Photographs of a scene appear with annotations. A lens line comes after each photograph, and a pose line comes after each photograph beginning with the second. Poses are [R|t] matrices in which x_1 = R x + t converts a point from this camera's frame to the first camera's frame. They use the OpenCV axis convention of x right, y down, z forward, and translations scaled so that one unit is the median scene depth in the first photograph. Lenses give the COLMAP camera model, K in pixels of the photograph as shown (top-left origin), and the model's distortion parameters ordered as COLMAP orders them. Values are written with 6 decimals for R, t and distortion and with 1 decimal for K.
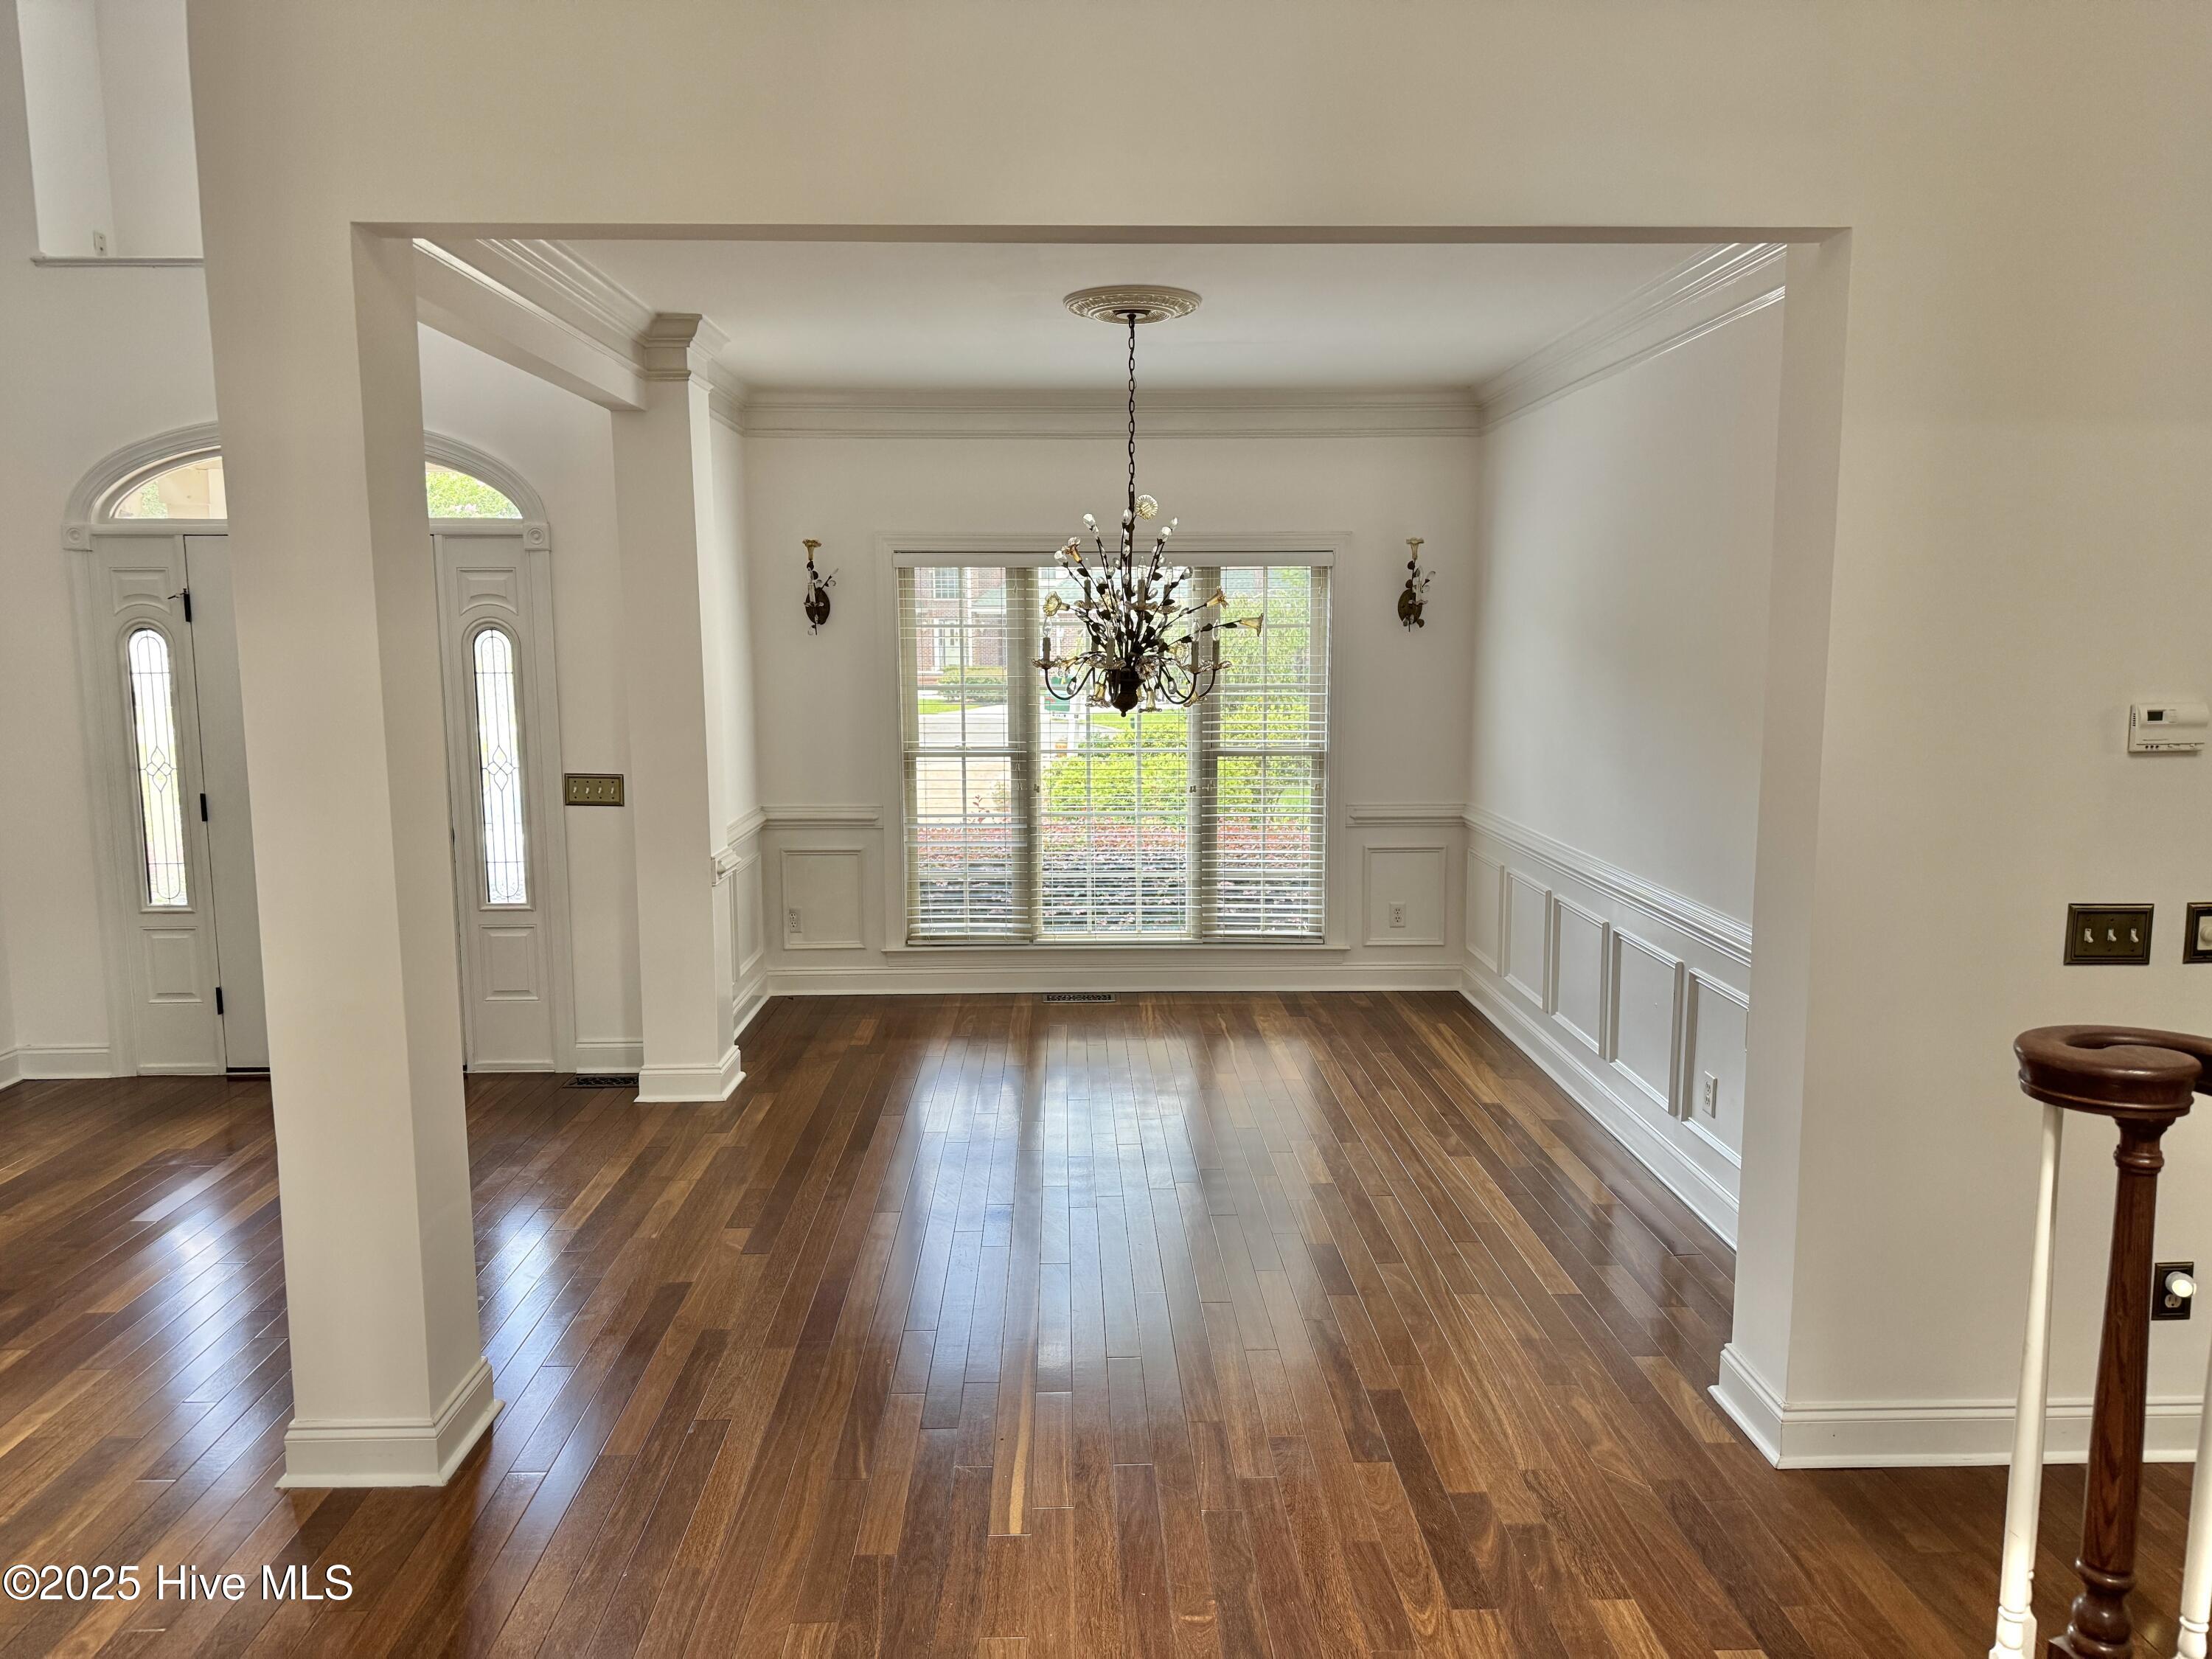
lens RADIAL K [[1536.6, 0, 1114.1], [0, 1536.6, 840.4], [0, 0, 1]] dist [0.149677, -0.153882]
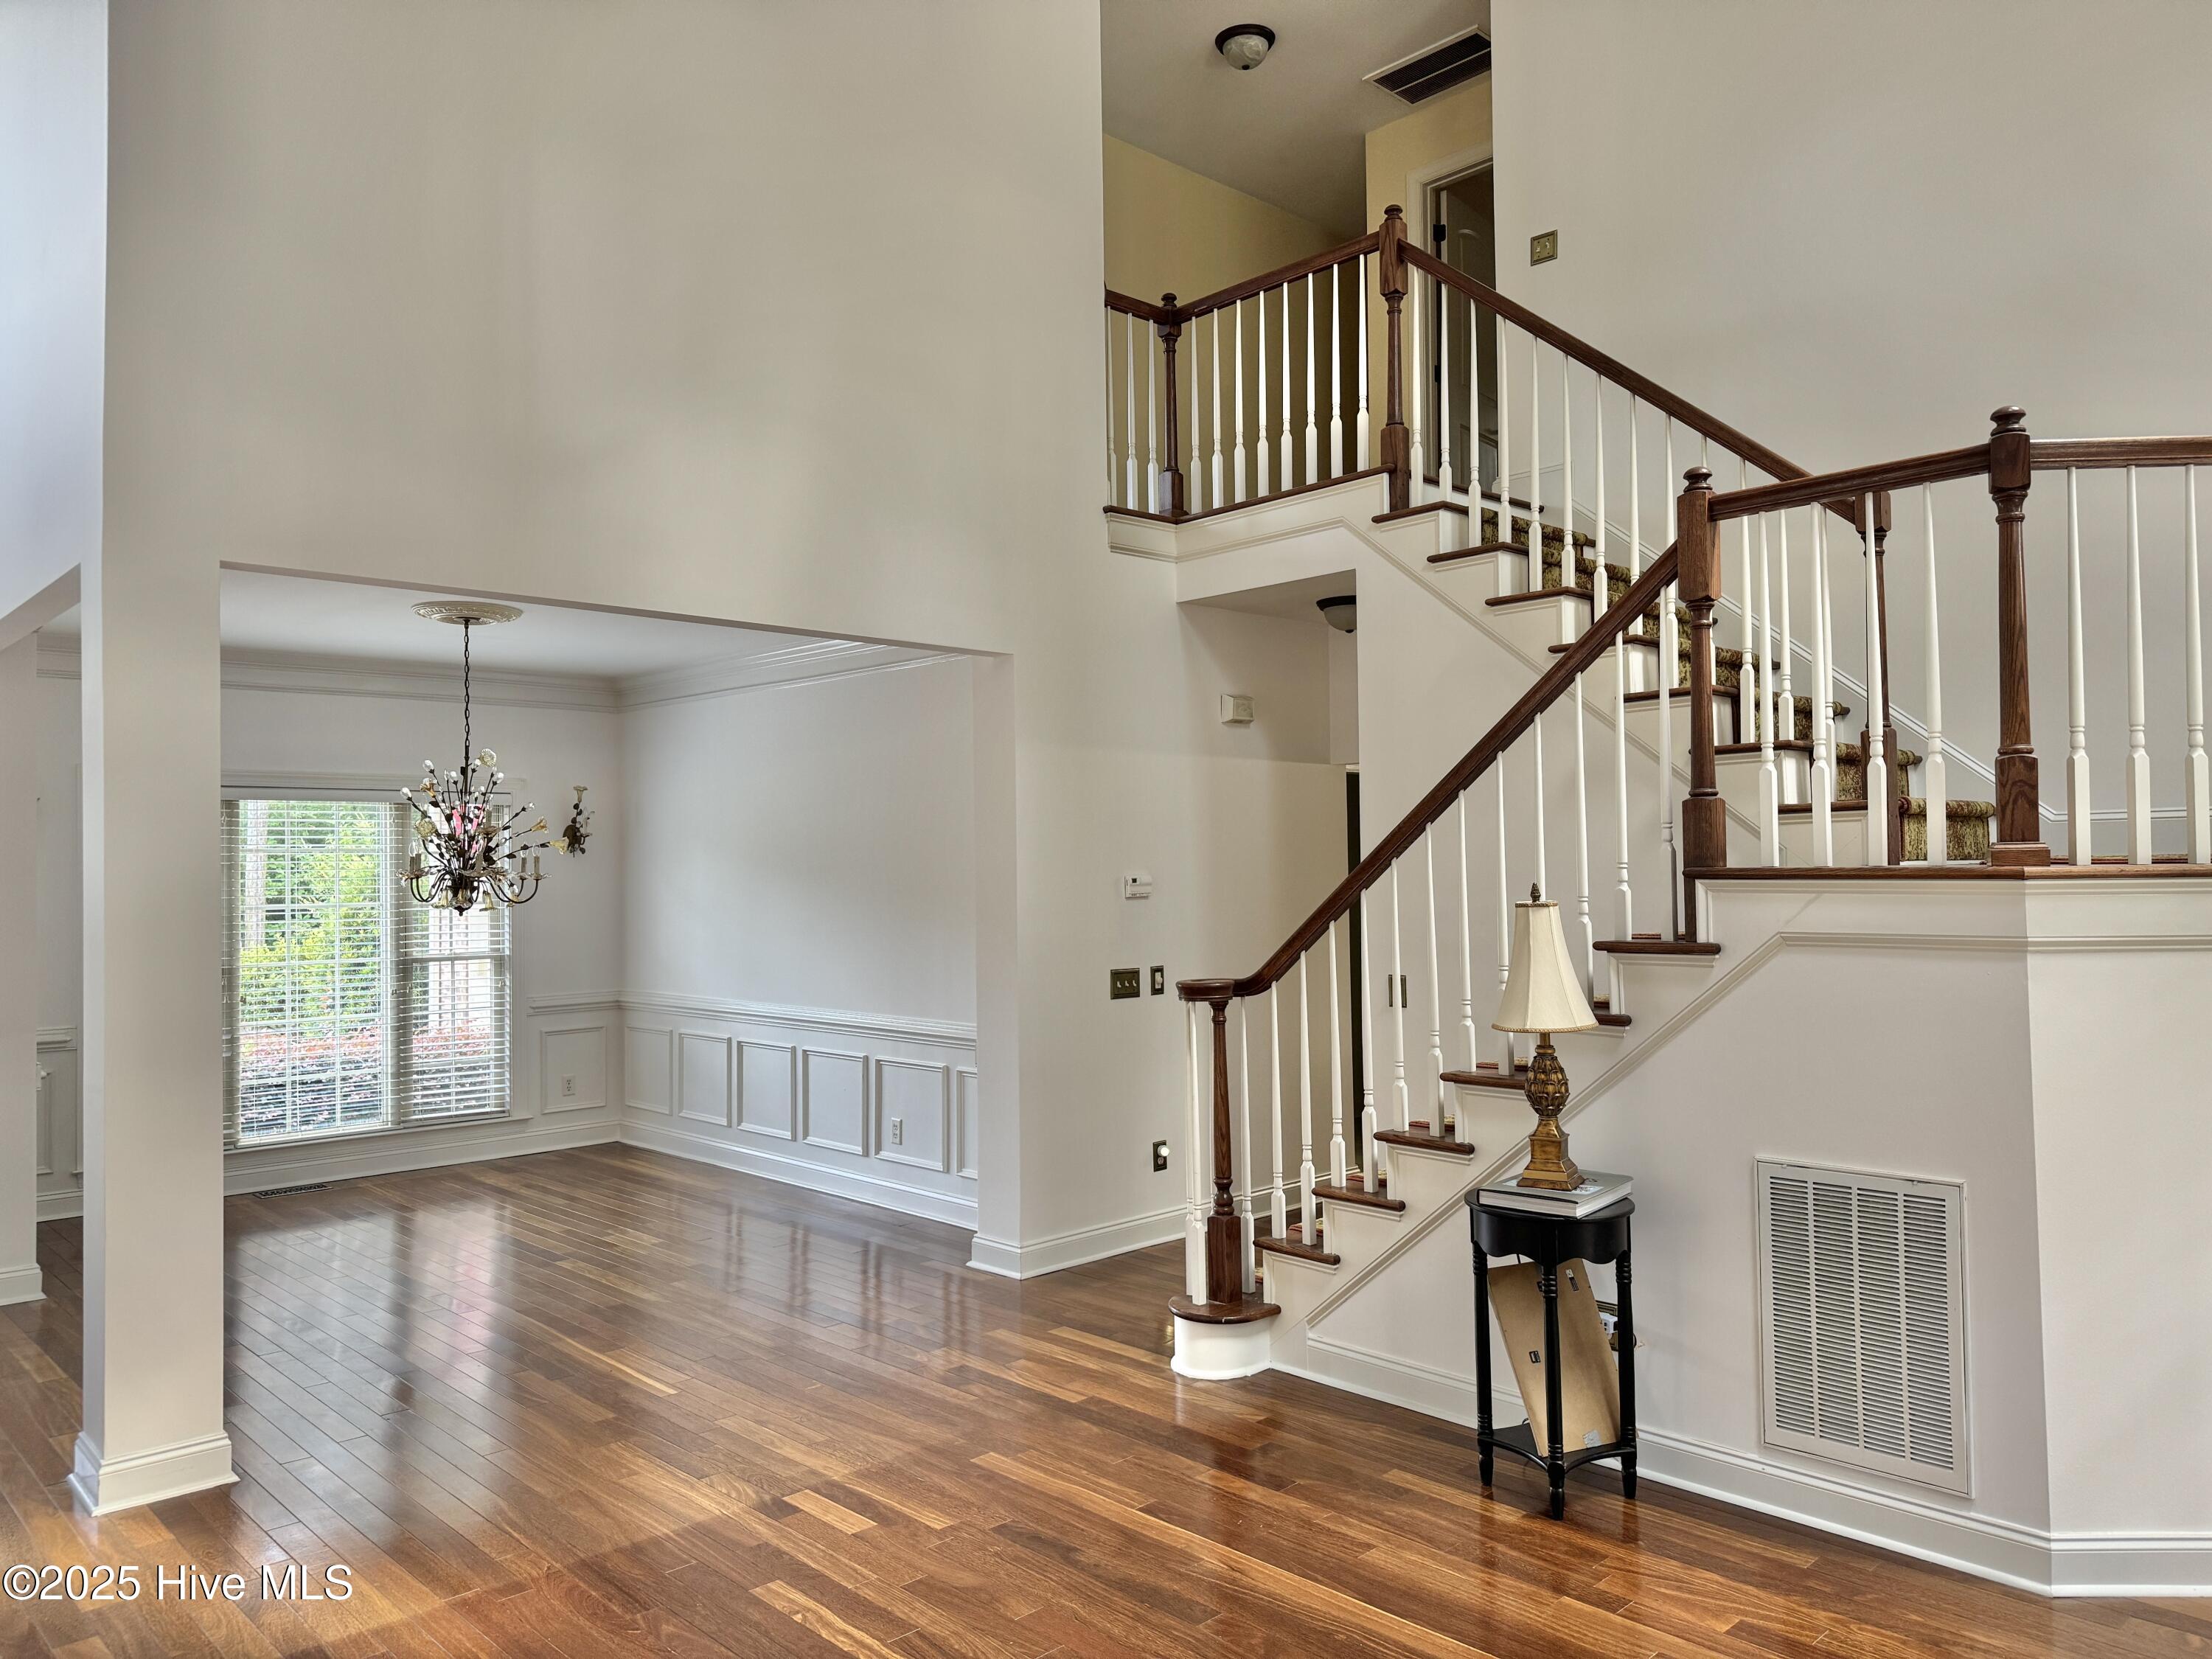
lens RADIAL K [[1568.6, 0, 1093.4], [0, 1568.6, 834.9], [0, 0, 1]] dist [0.020407, -0.000768]
pose [[0.748423, 0.005701, 0.663198, -0.360293], [0.102221, 0.987023, -0.123841, 0.053241], [-0.655297, 0.160478, 0.738128, -0.249413]]
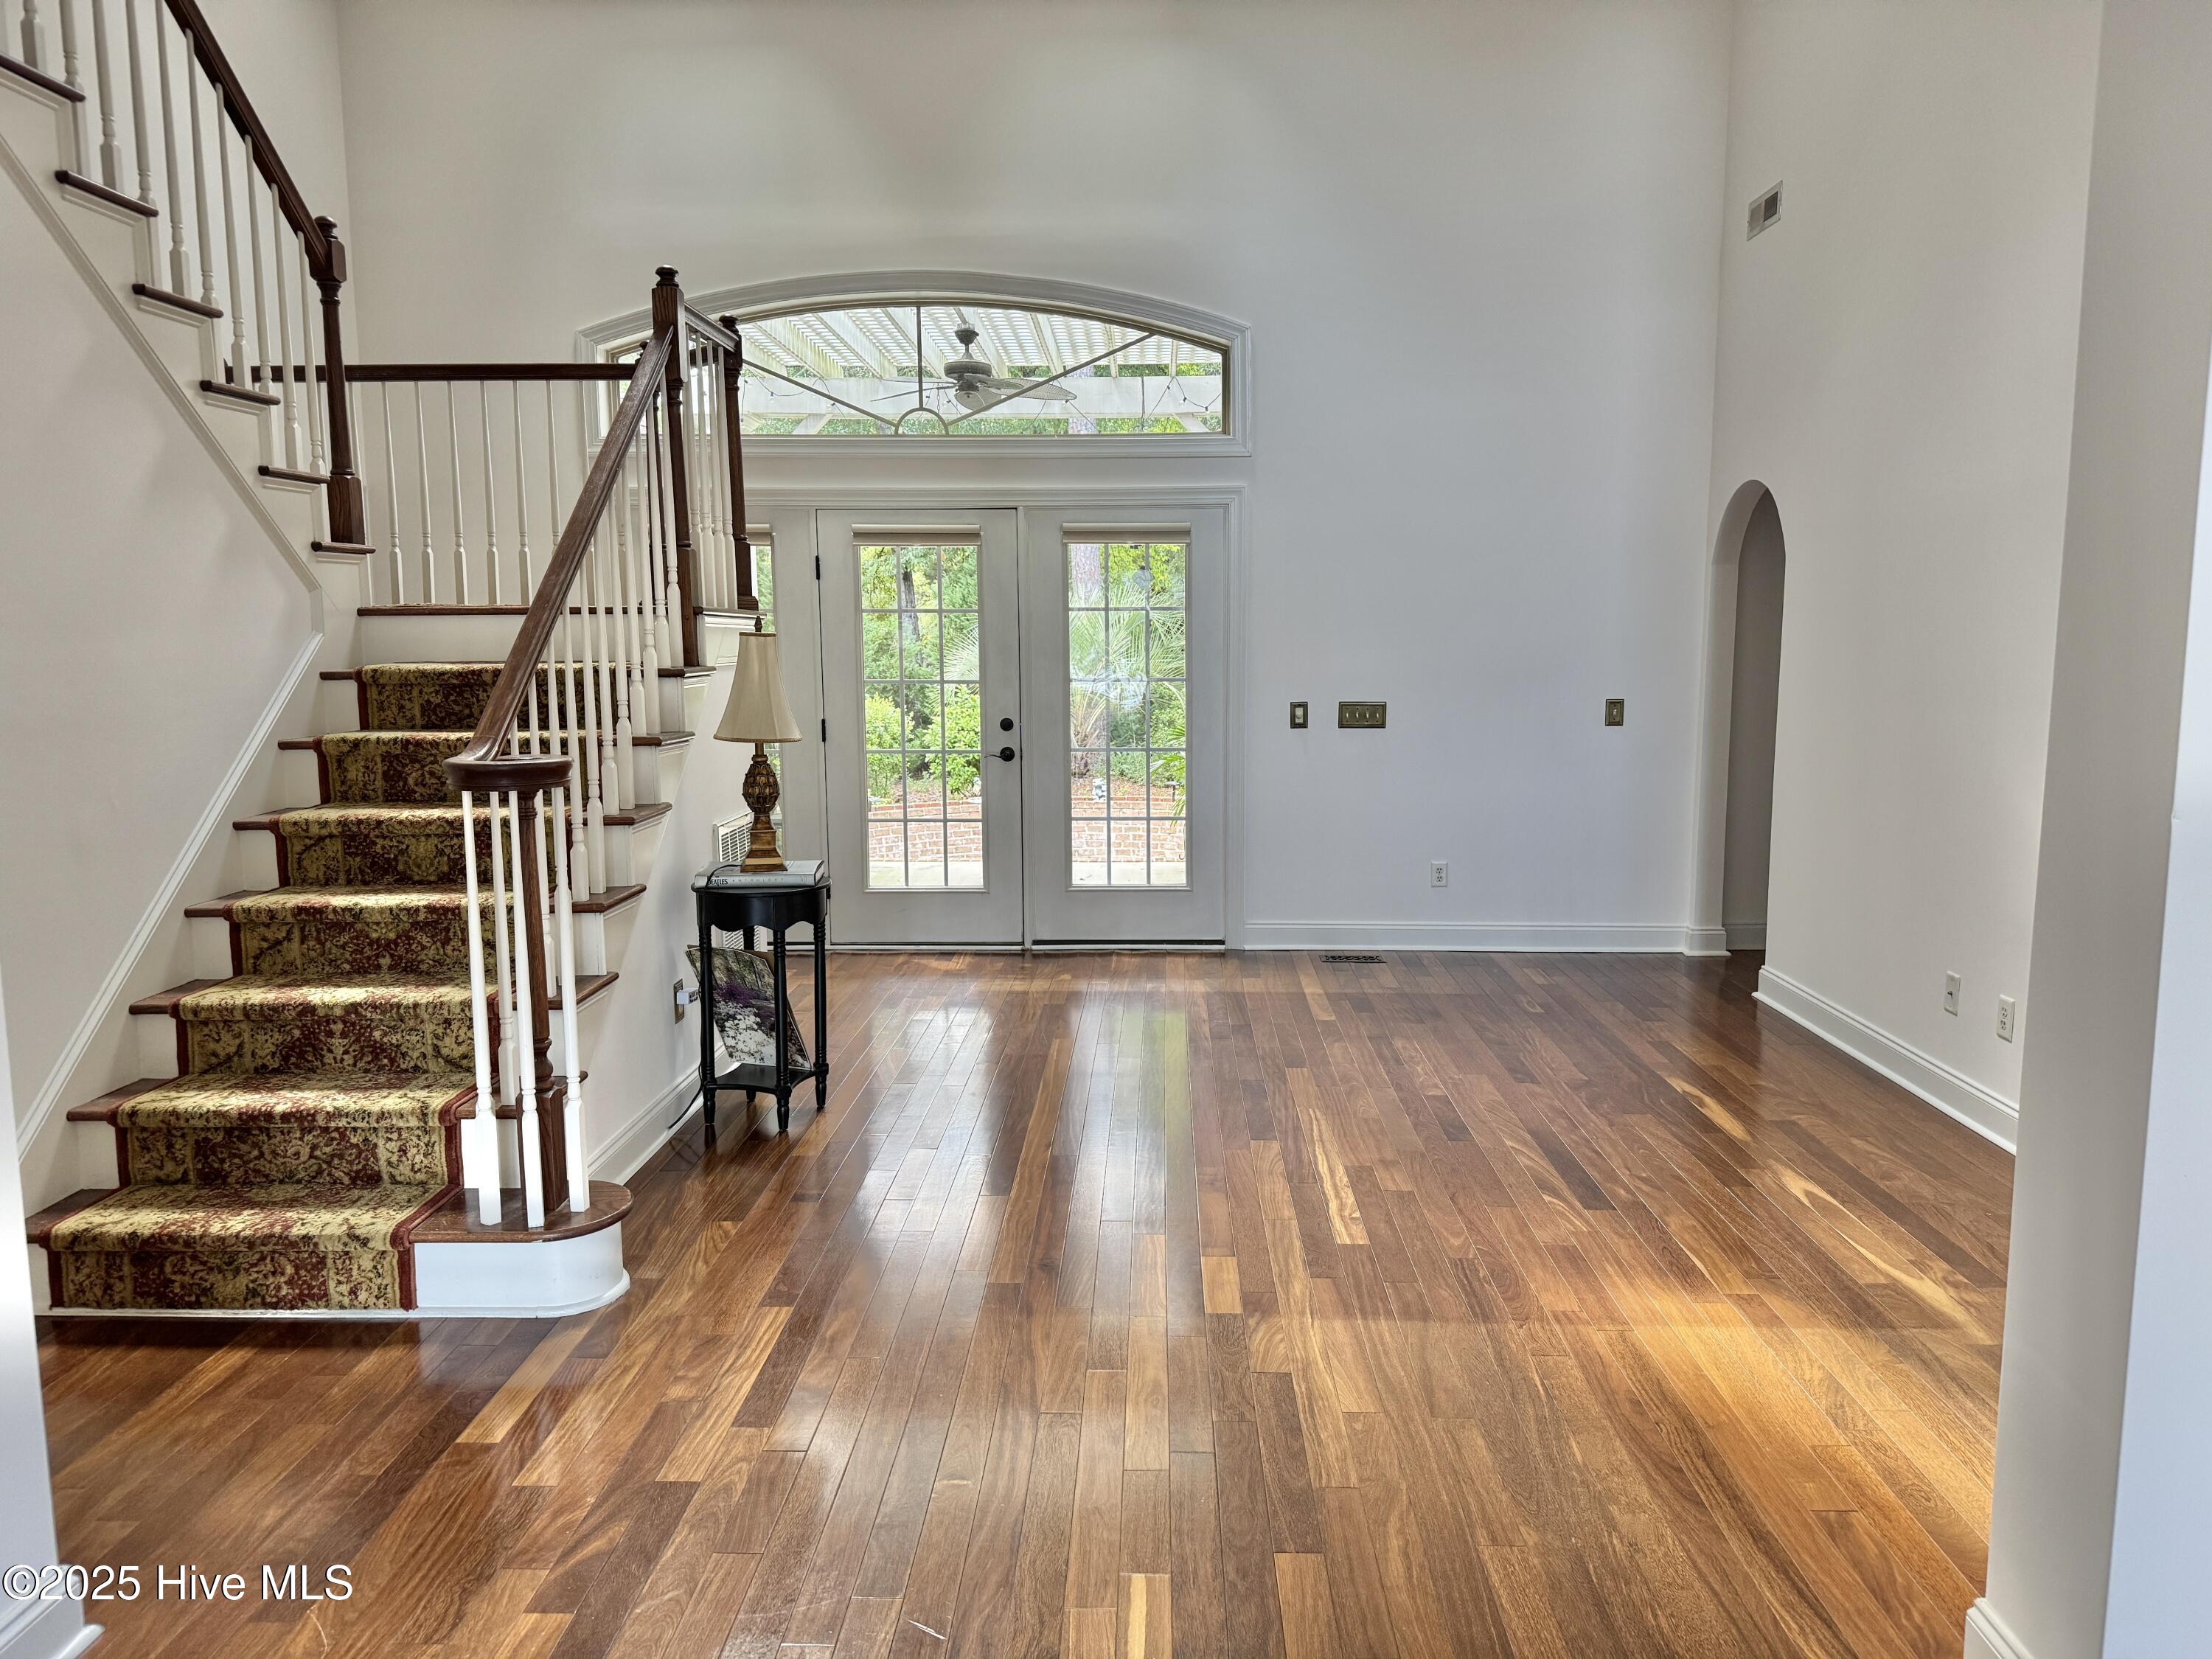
lens RADIAL K [[1543.4, 0, 1109.0], [0, 1543.4, 834.0], [0, 0, 1]] dist [0.150685, -0.226328]
pose [[-0.997640, 0.004755, 0.068494, -0.046936], [0.022538, 0.964999, 0.261283, -0.067784], [-0.064854, 0.262210, -0.962829, 0.751819]]
